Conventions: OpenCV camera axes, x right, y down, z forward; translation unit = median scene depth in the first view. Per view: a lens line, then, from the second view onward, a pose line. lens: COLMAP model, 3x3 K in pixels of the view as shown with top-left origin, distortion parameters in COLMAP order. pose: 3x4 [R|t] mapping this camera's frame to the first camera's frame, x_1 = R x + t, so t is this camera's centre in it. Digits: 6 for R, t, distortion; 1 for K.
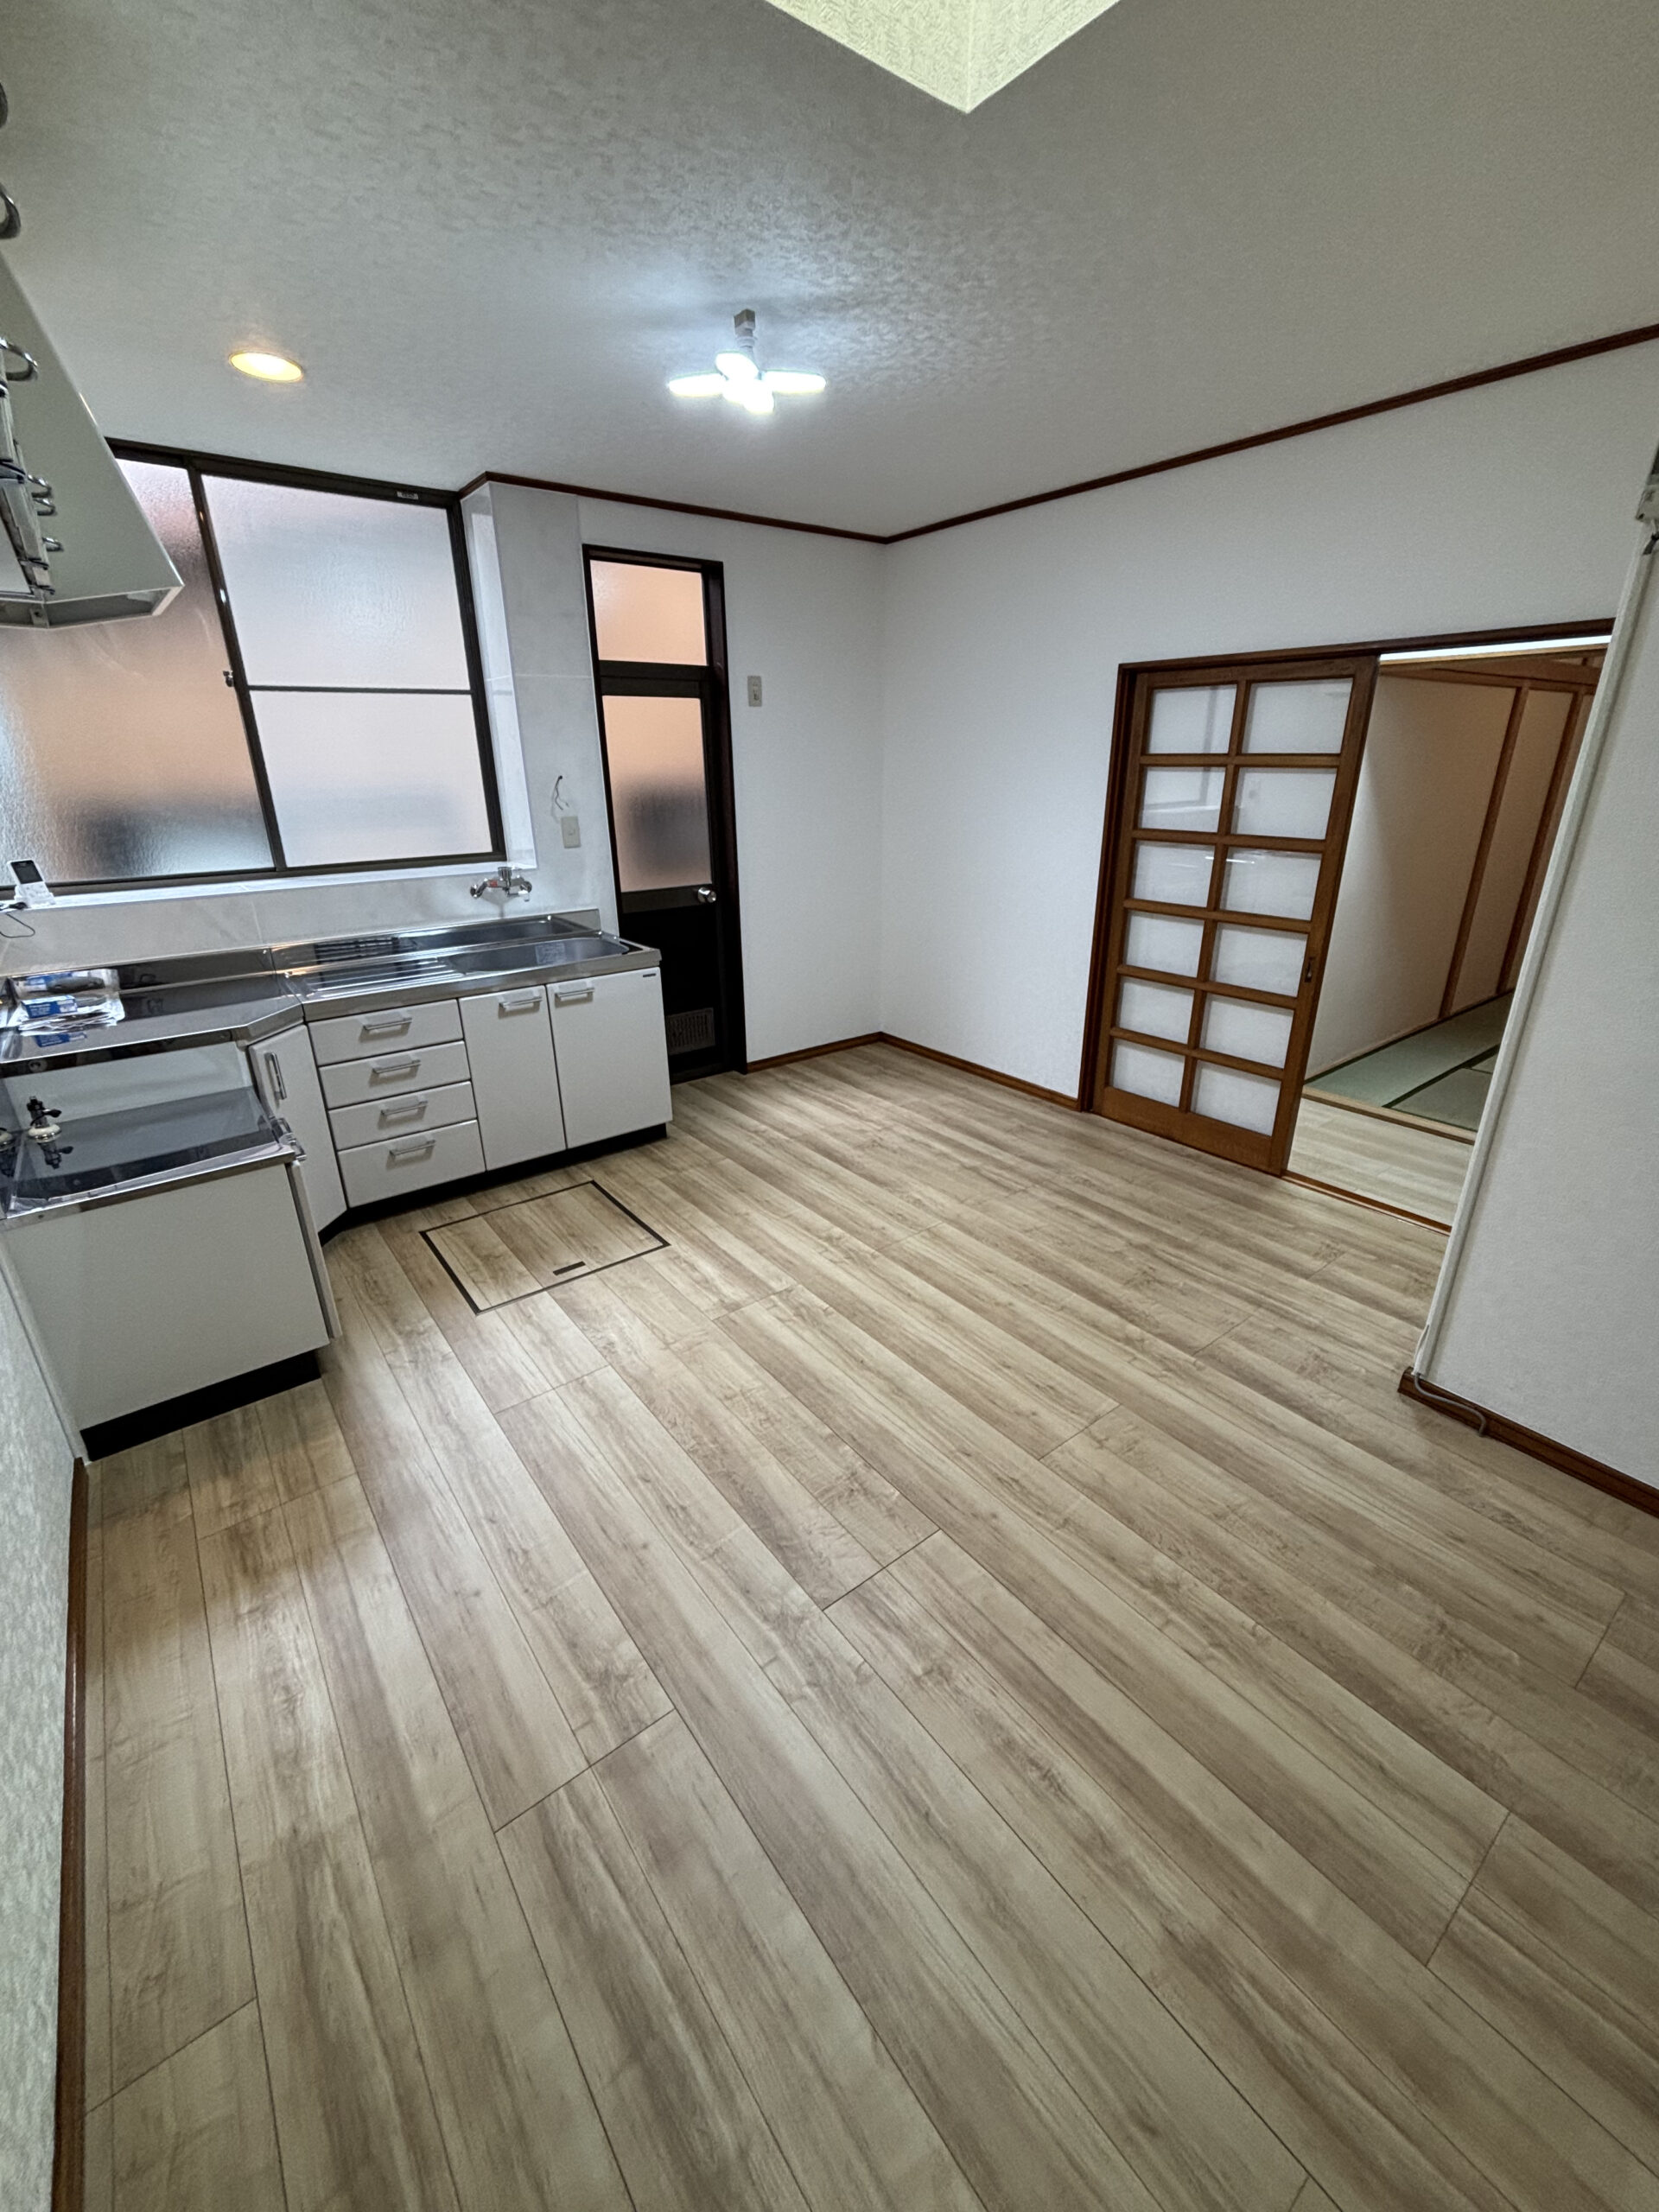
lens RADIAL K [[899.9, 0, 829.5], [0, 899.9, 1106.0], [0, 0, 1]] dist [-0.000349, 0.000072]
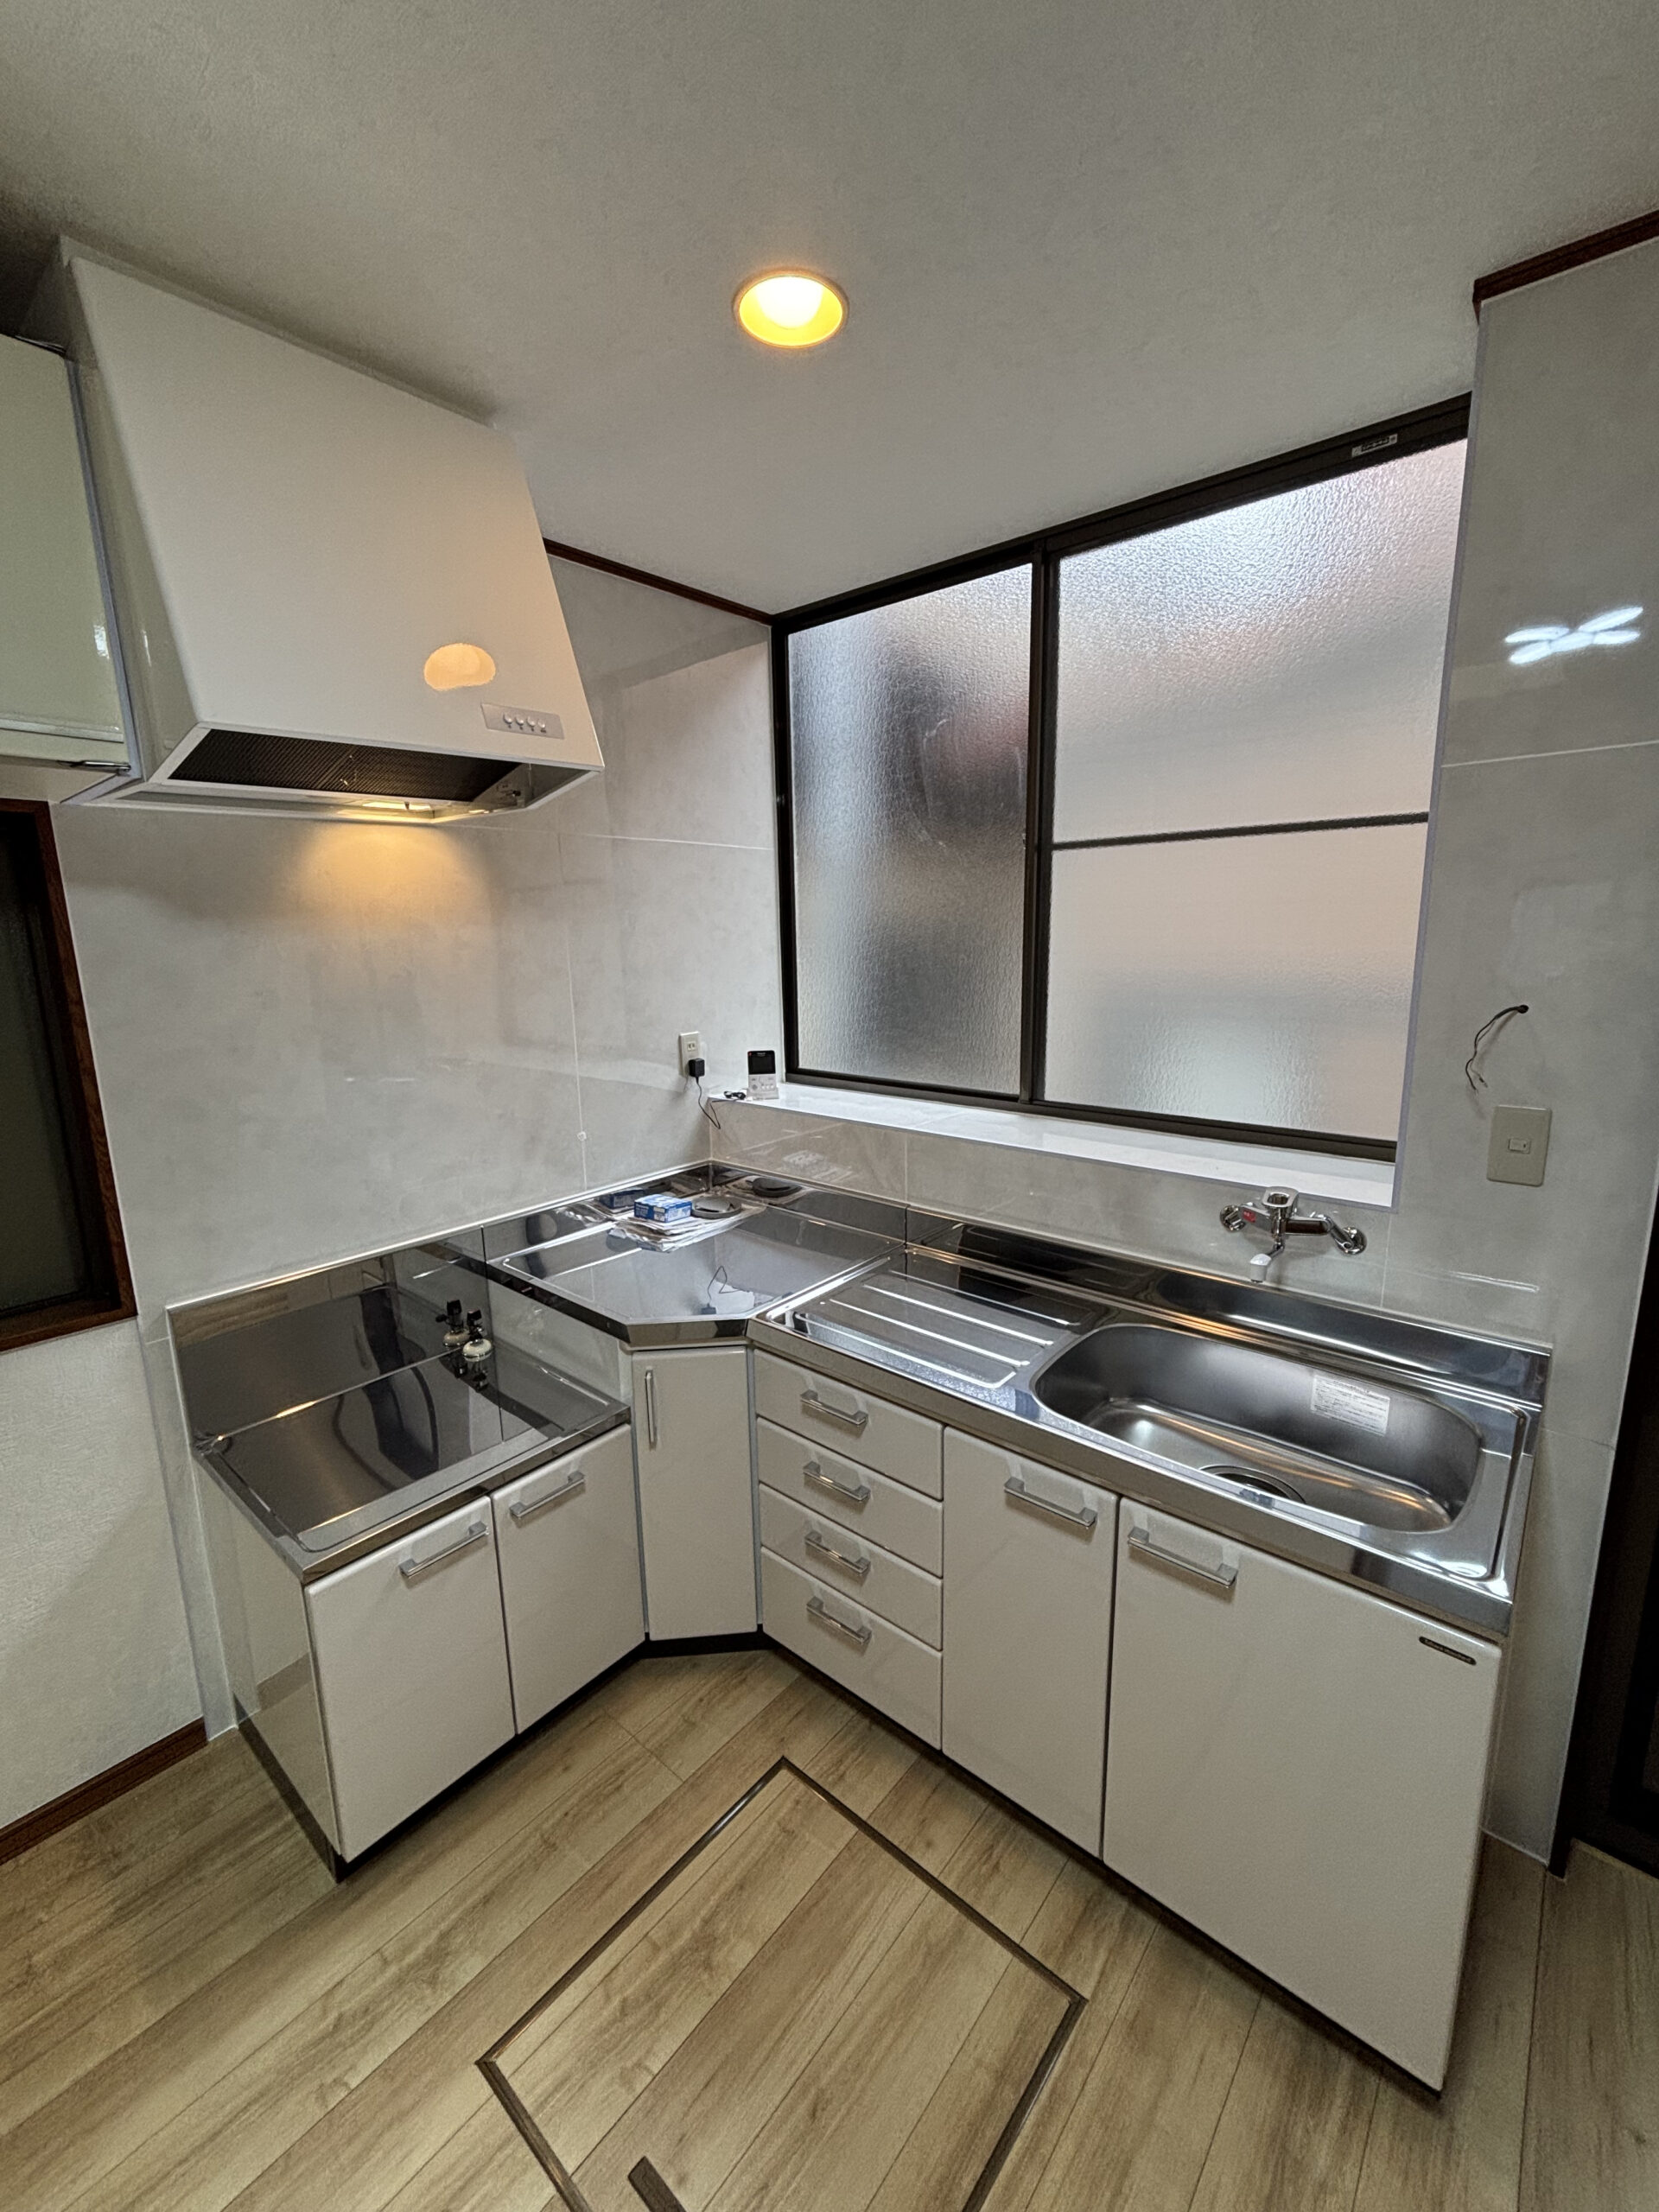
lens RADIAL K [[899.9, 0, 829.5], [0, 899.9, 1106.0], [0, 0, 1]] dist [-0.000349, 0.000072]
pose [[0.210526, 0.192192, -0.958510, 0.012145], [-0.339180, 0.933938, 0.112768, -0.302248], [0.916862, 0.301367, 0.261806, 0.725435]]
